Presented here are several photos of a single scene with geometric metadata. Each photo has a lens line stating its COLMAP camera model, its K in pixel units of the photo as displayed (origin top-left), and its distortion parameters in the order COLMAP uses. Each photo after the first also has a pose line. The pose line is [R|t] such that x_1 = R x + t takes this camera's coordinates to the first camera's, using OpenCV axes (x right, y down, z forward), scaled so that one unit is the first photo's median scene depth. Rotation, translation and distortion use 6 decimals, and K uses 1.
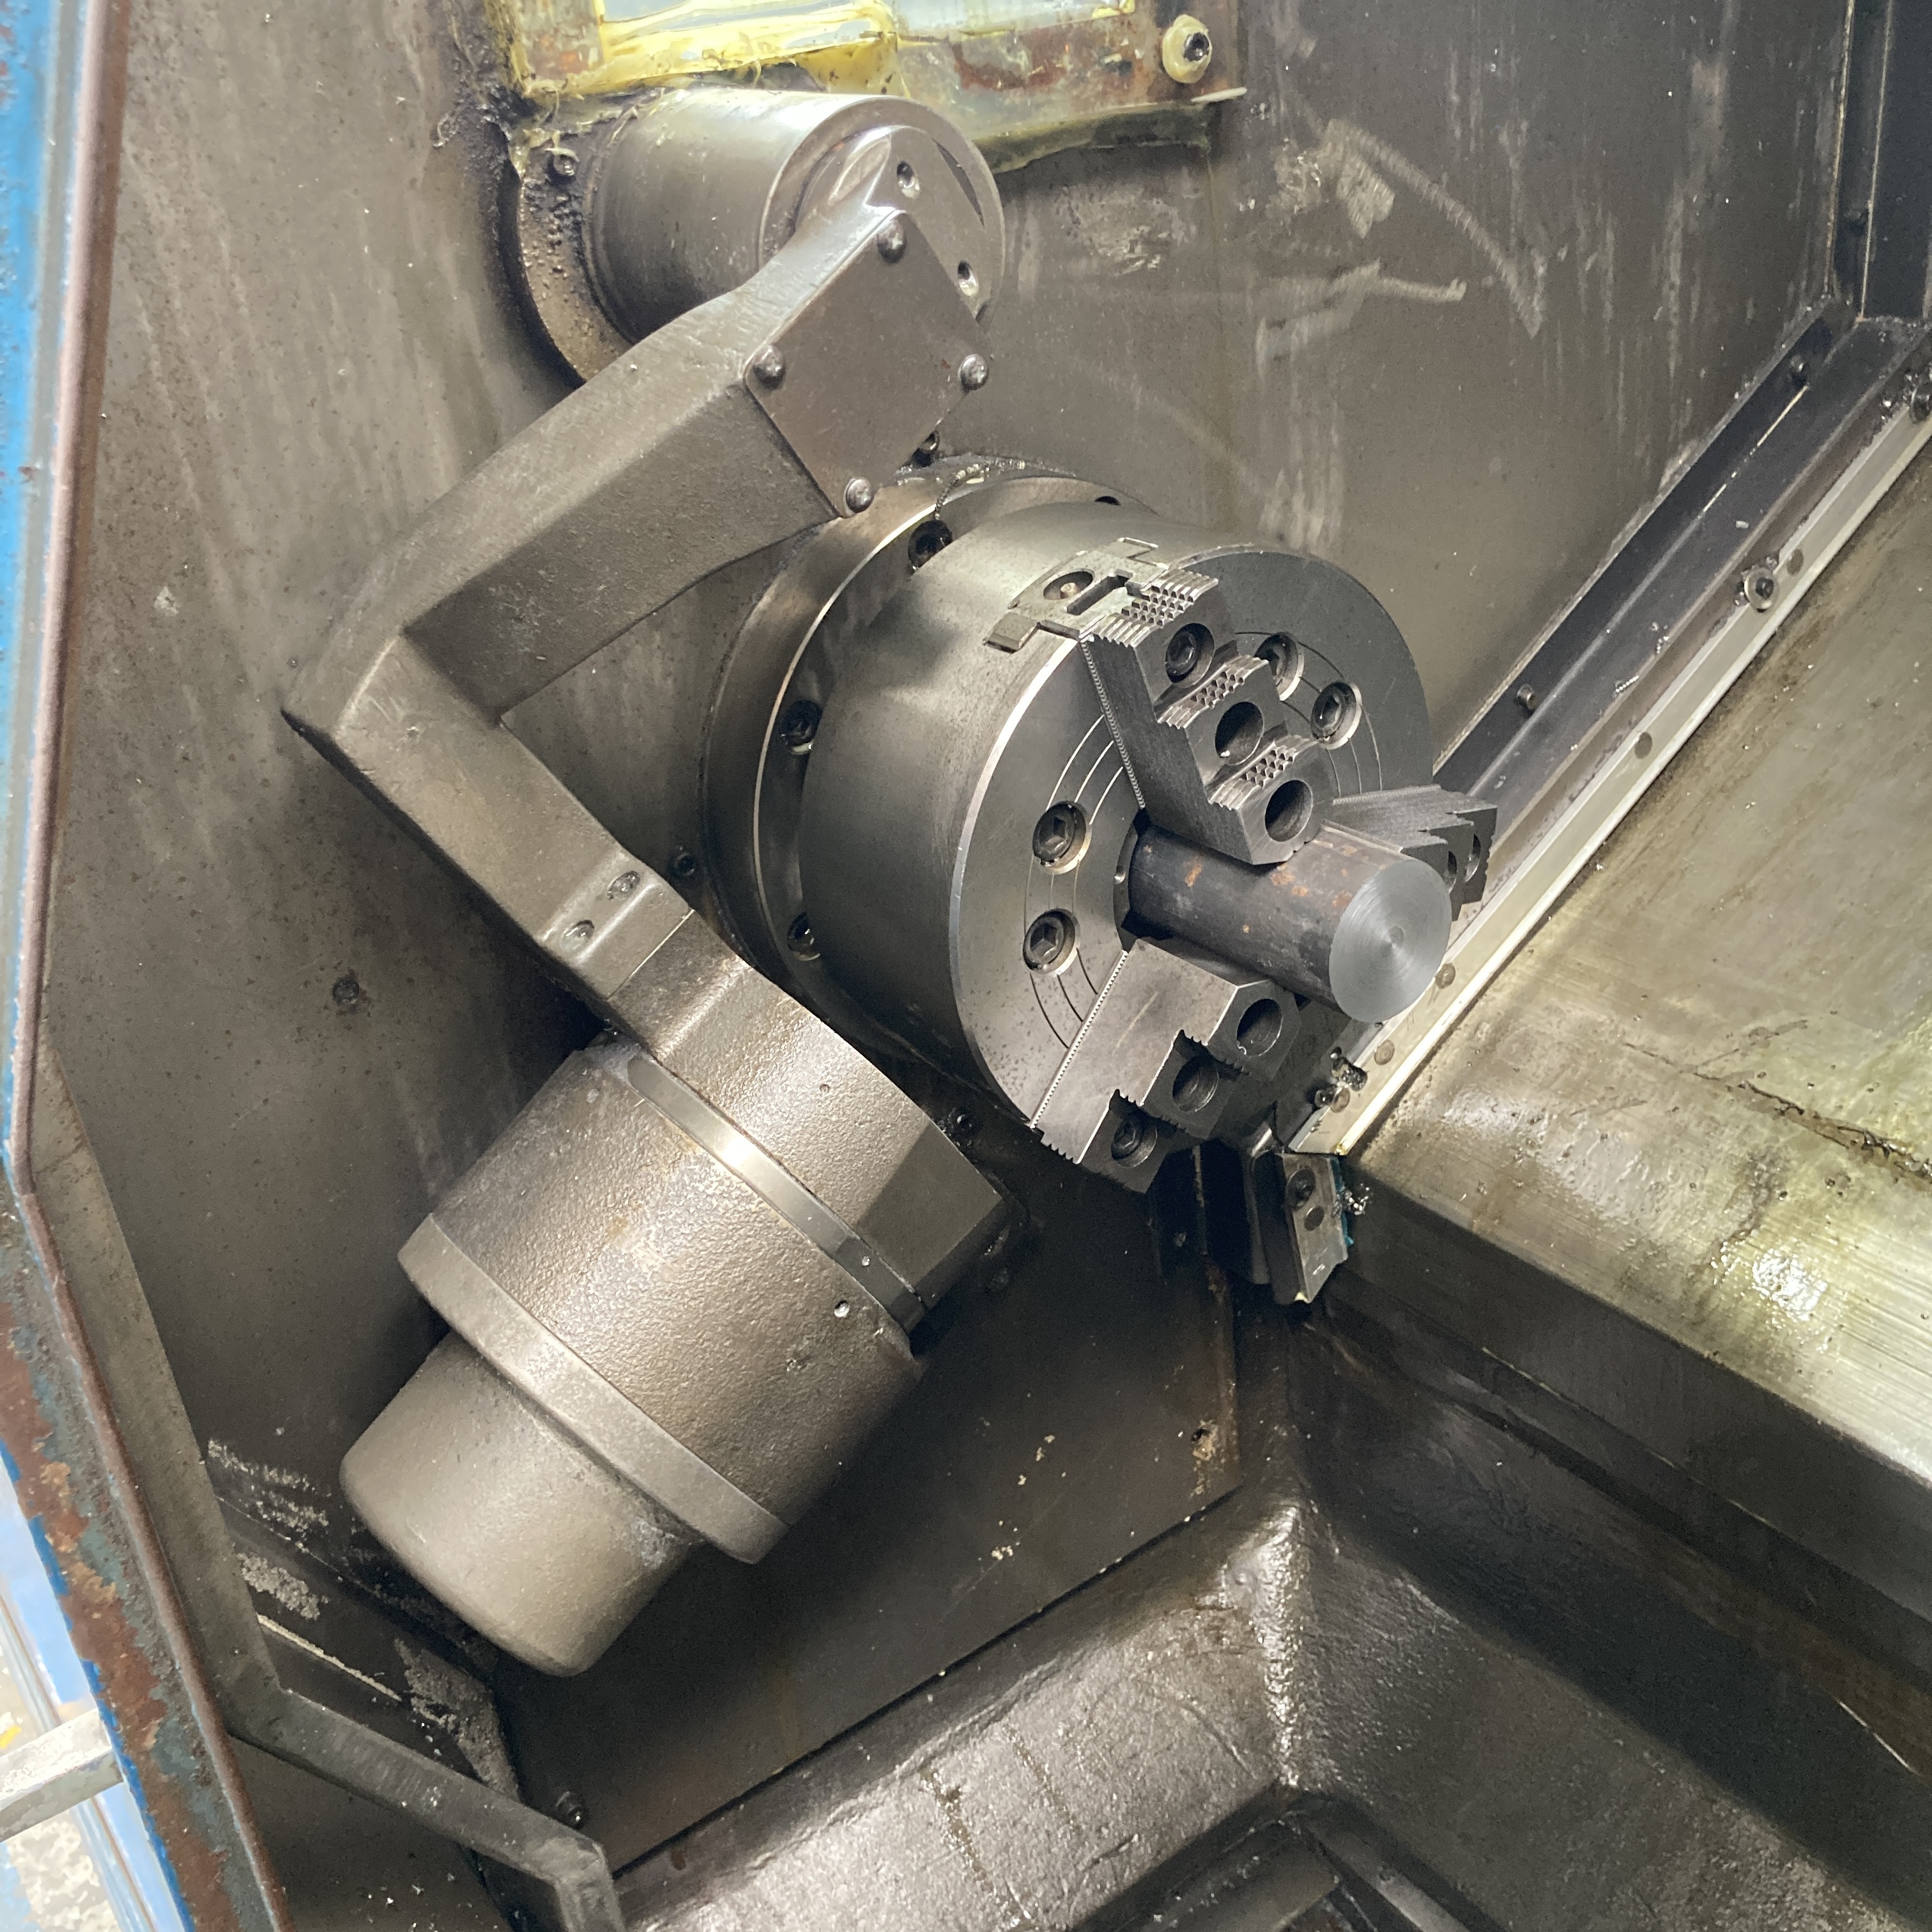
lens RADIAL K [[2137.0, 0, 966.7], [0, 2137.0, 968.6], [0, 0, 1]] dist [0.016498, 0.000000]
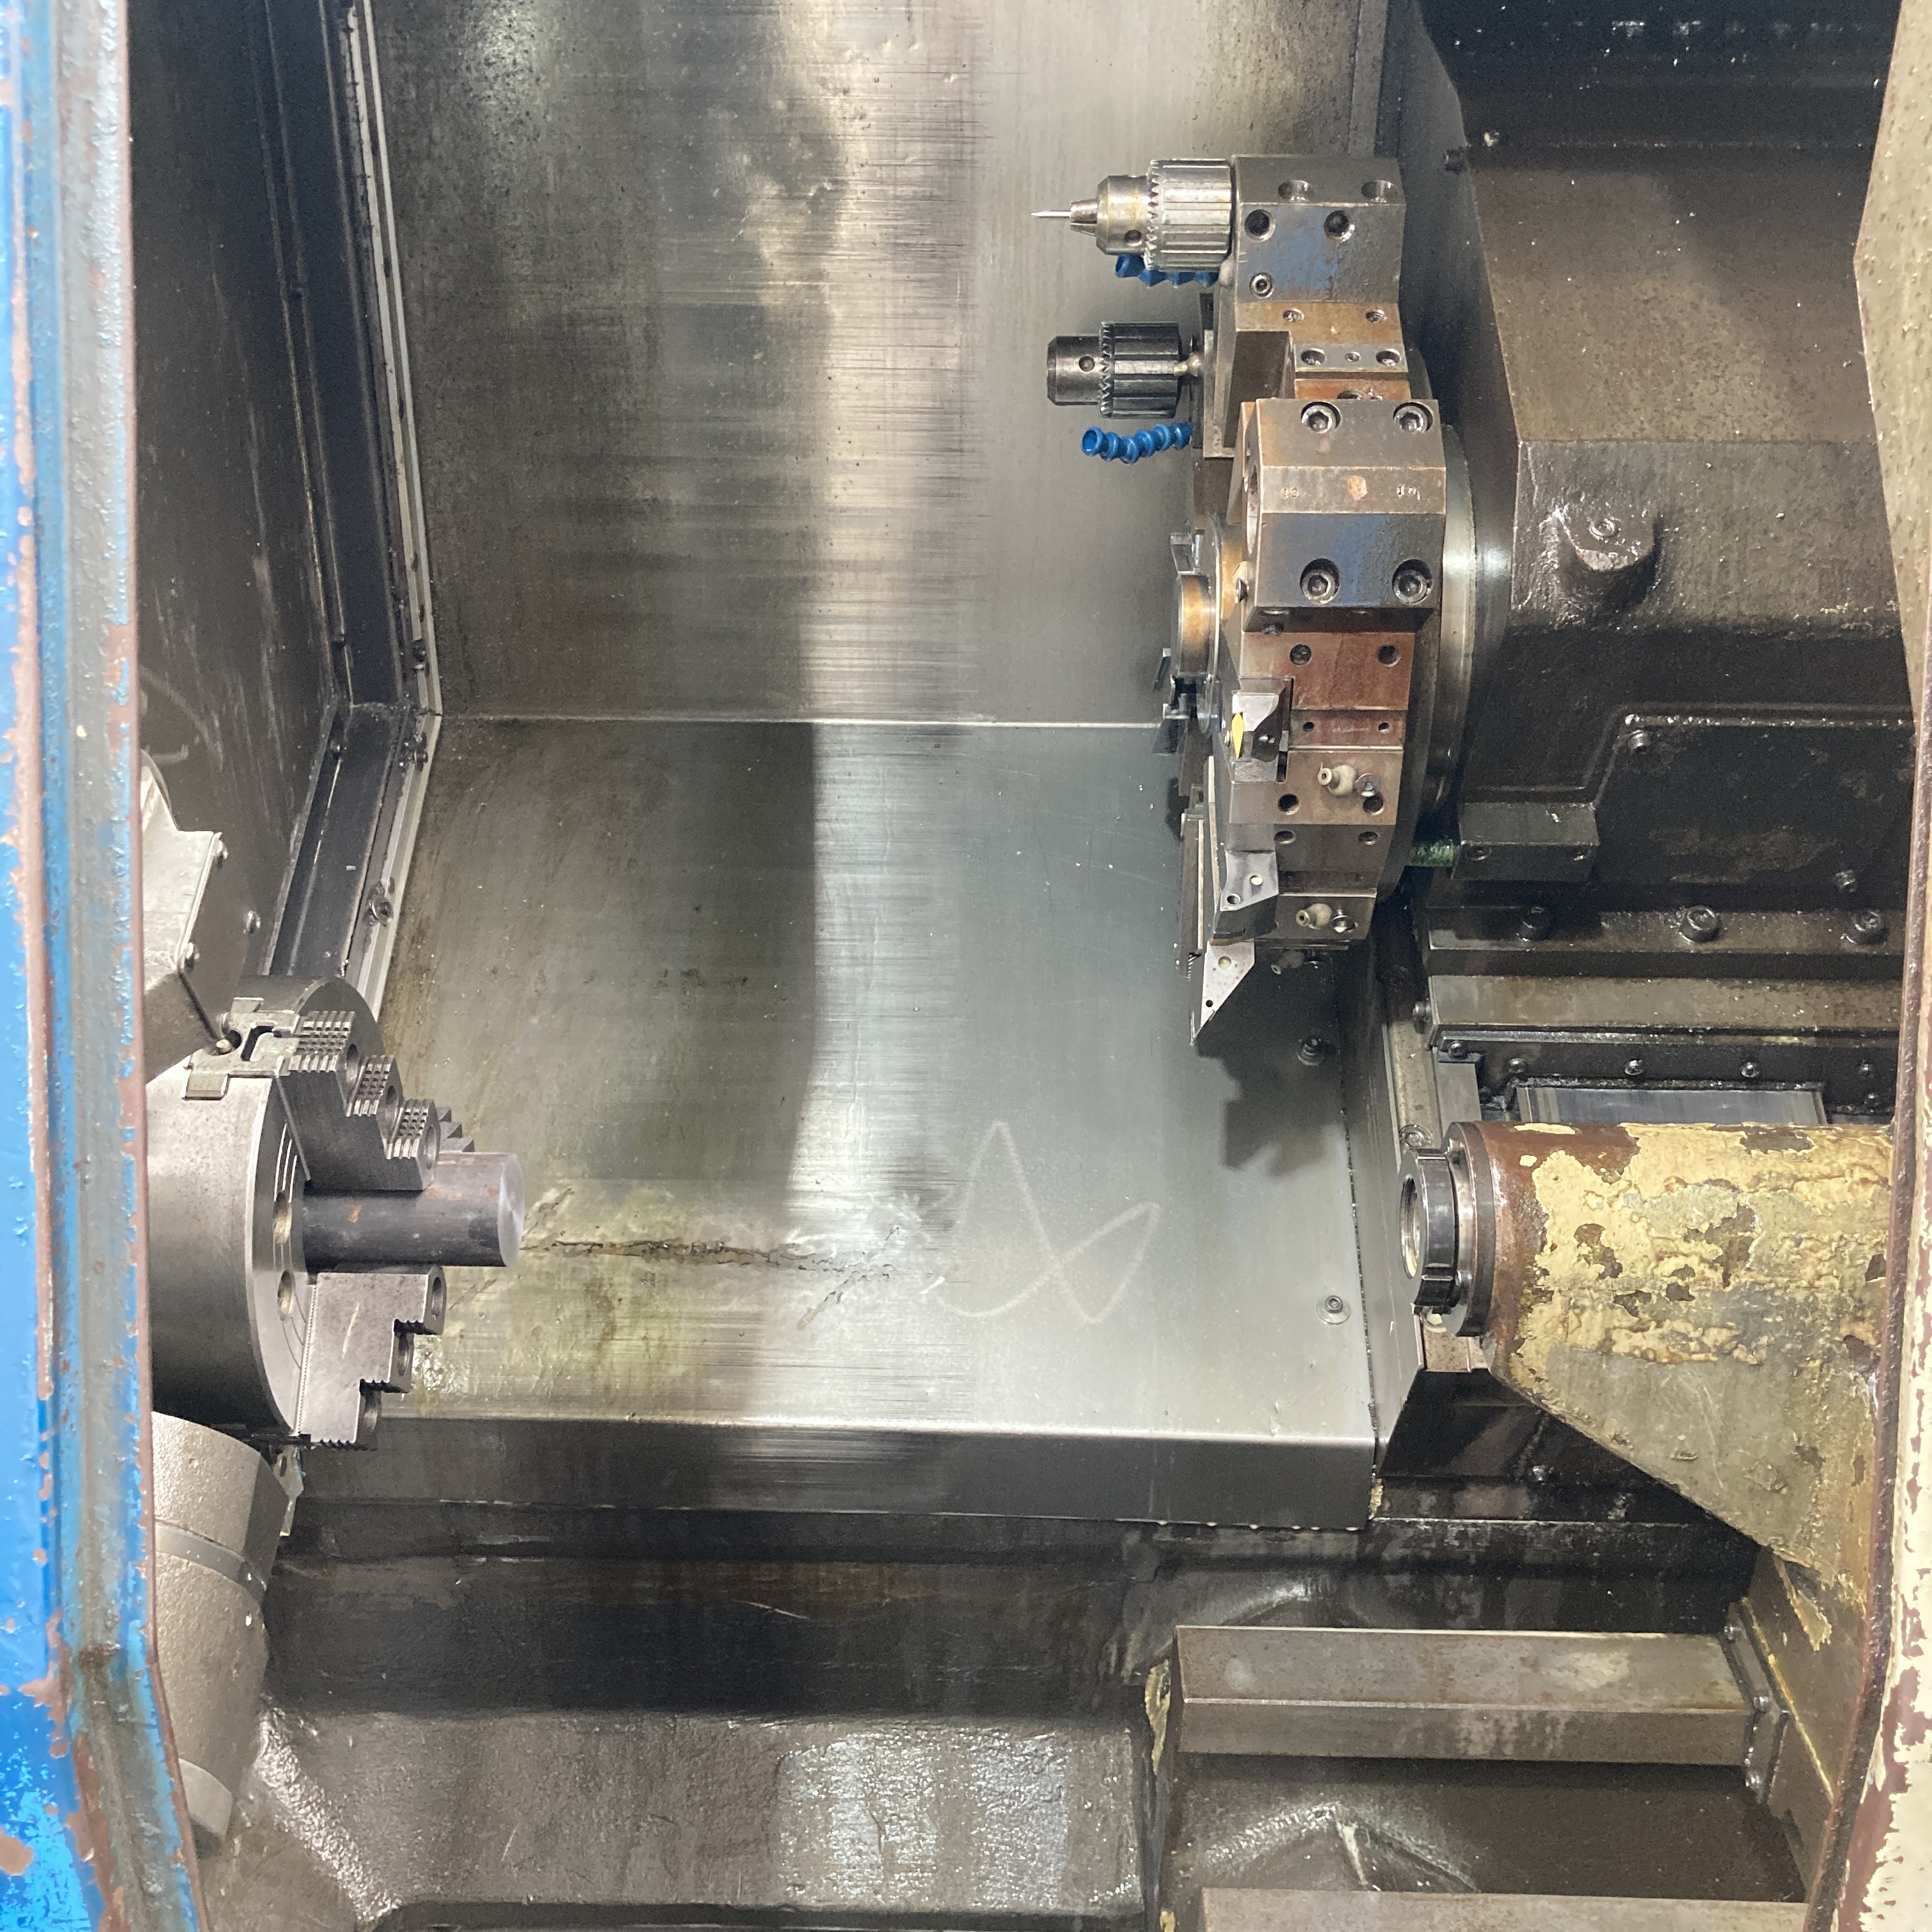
lens RADIAL K [[2137.0, 0, 965.1], [0, 2137.0, 981.0], [0, 0, 1]] dist [0.016498, 0.000000]
pose [[0.607628, -0.245864, 0.755208, -0.507418], [0.311068, 0.948583, 0.058538, -0.110485], [-0.730770, 0.199352, 0.652866, -0.180672]]
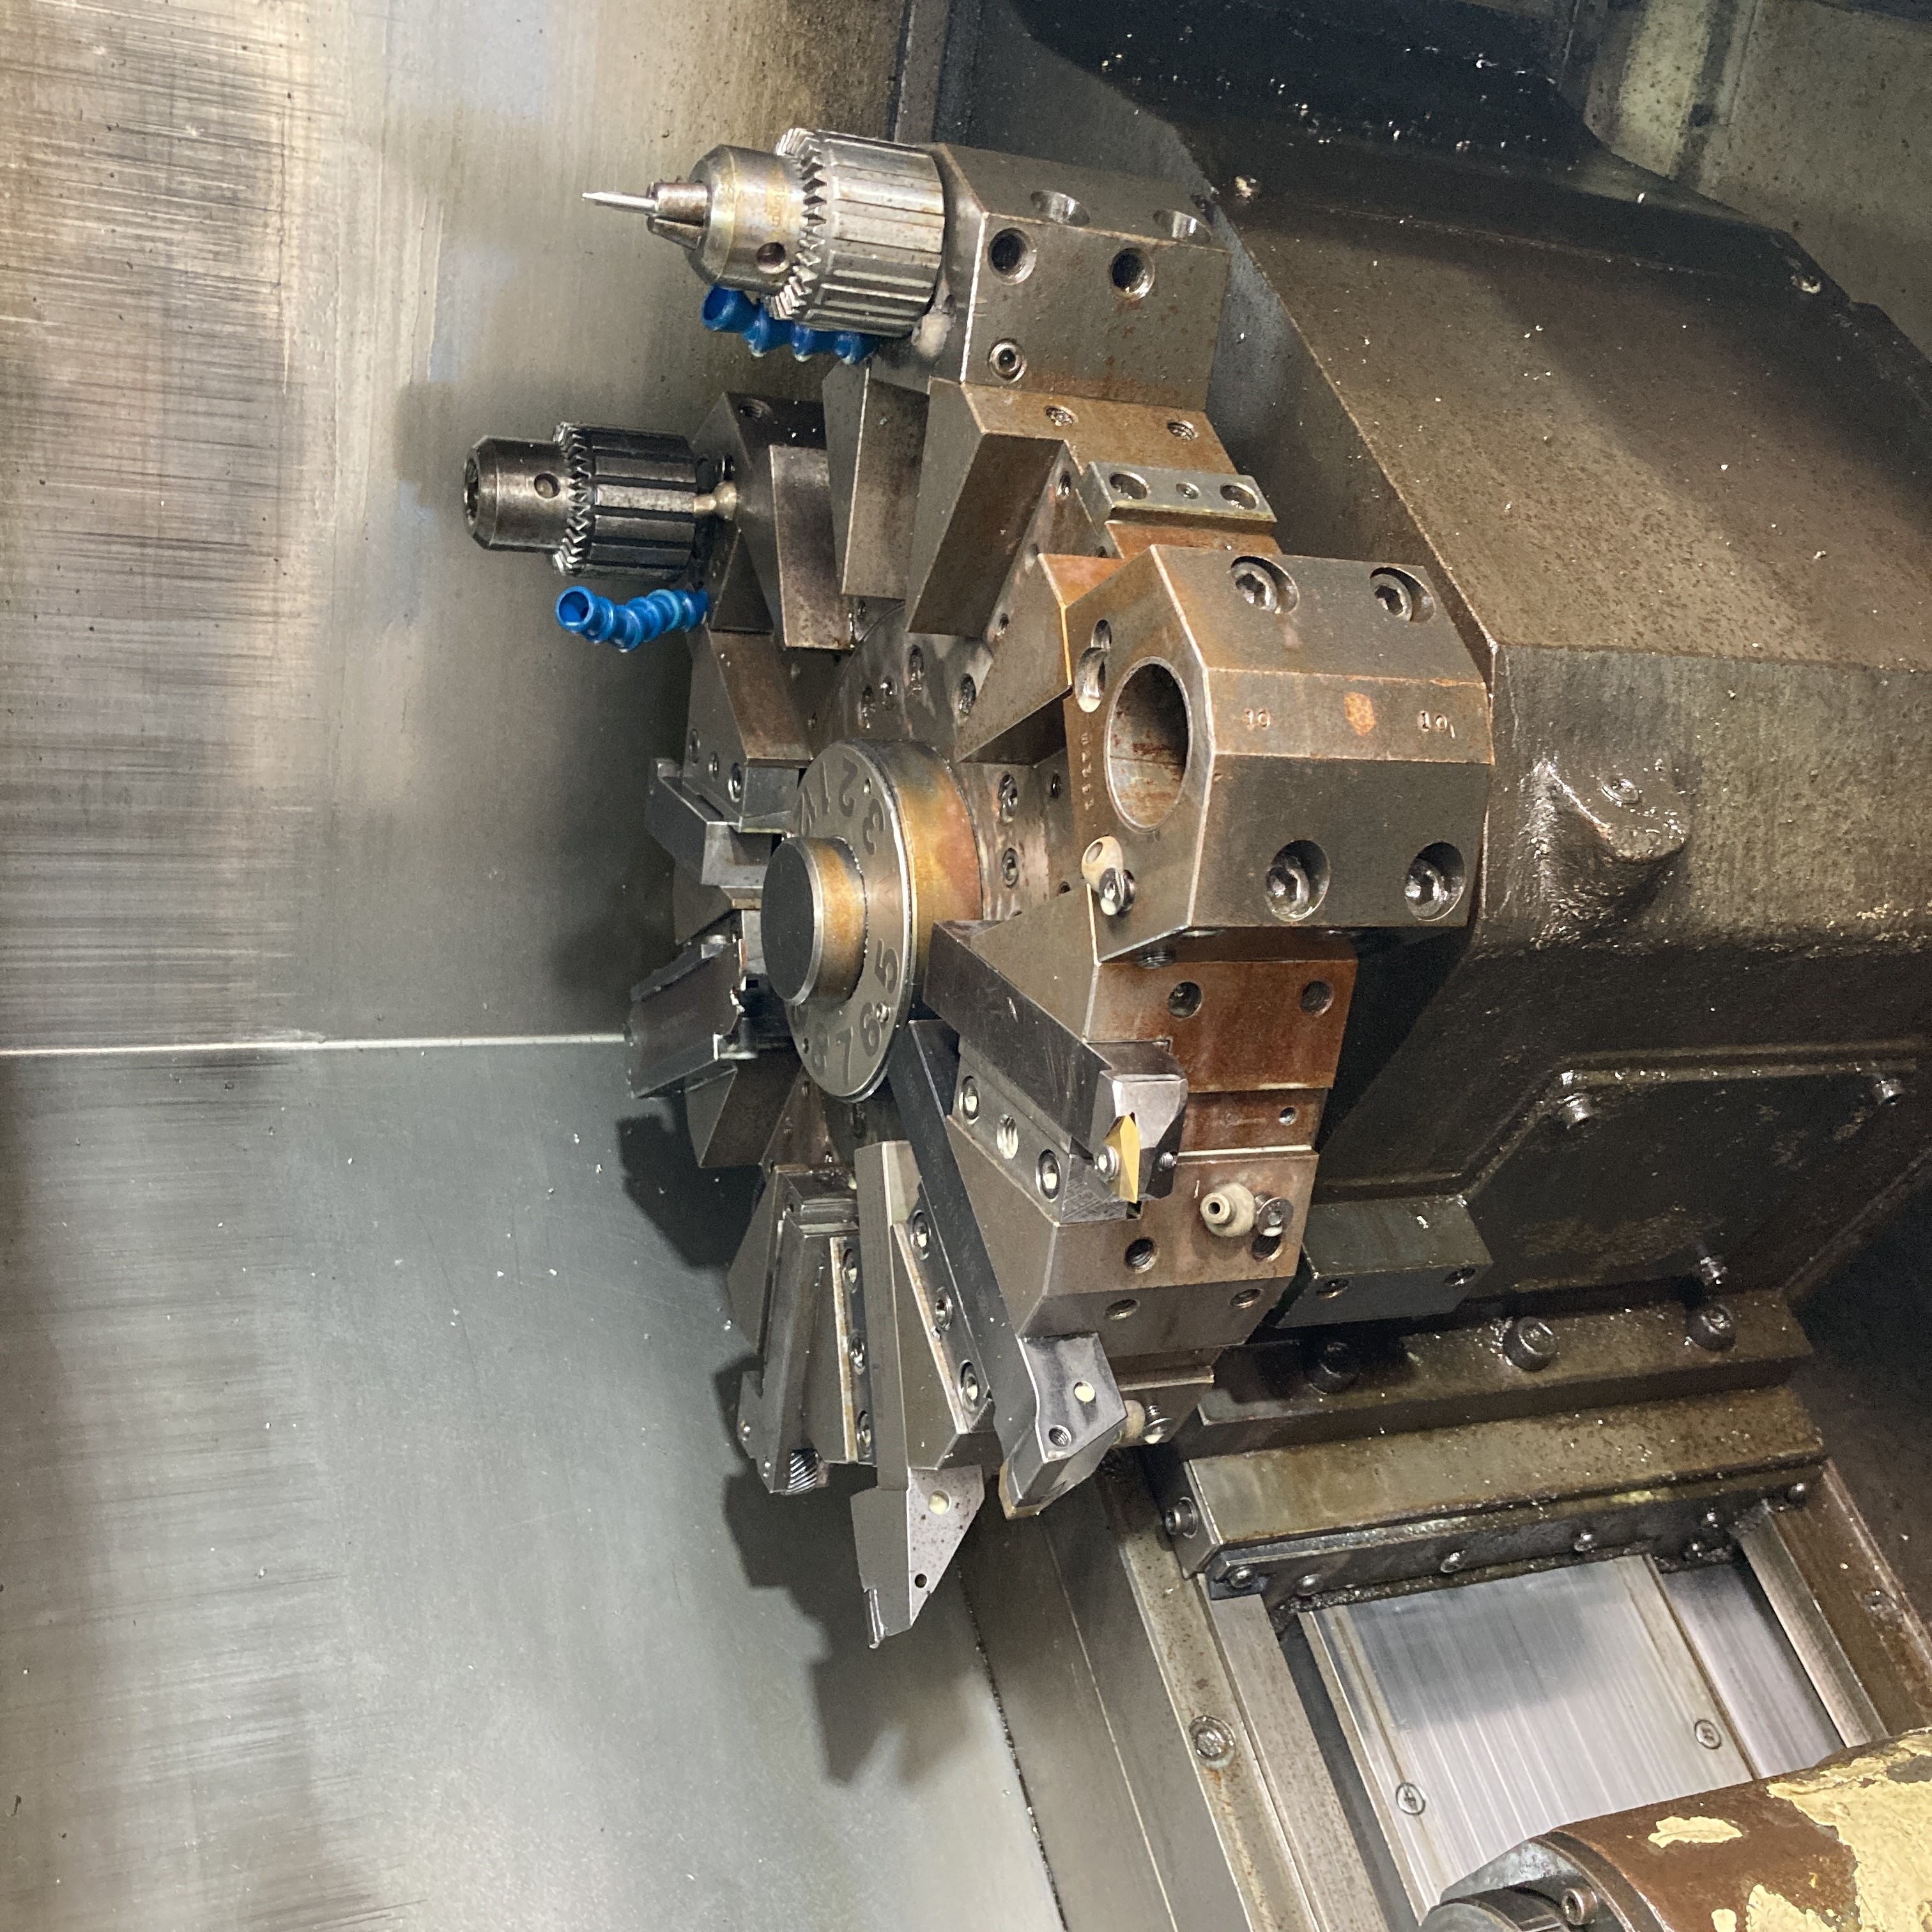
lens RADIAL K [[2137.0, 0, 988.2], [0, 2137.0, 980.6], [0, 0, 1]] dist [0.016498, 0.000000]
pose [[0.195114, -0.187041, 0.962780, -0.119980], [0.313345, 0.942088, 0.119519, -0.251402], [-0.929379, 0.278362, 0.242423, 0.292001]]
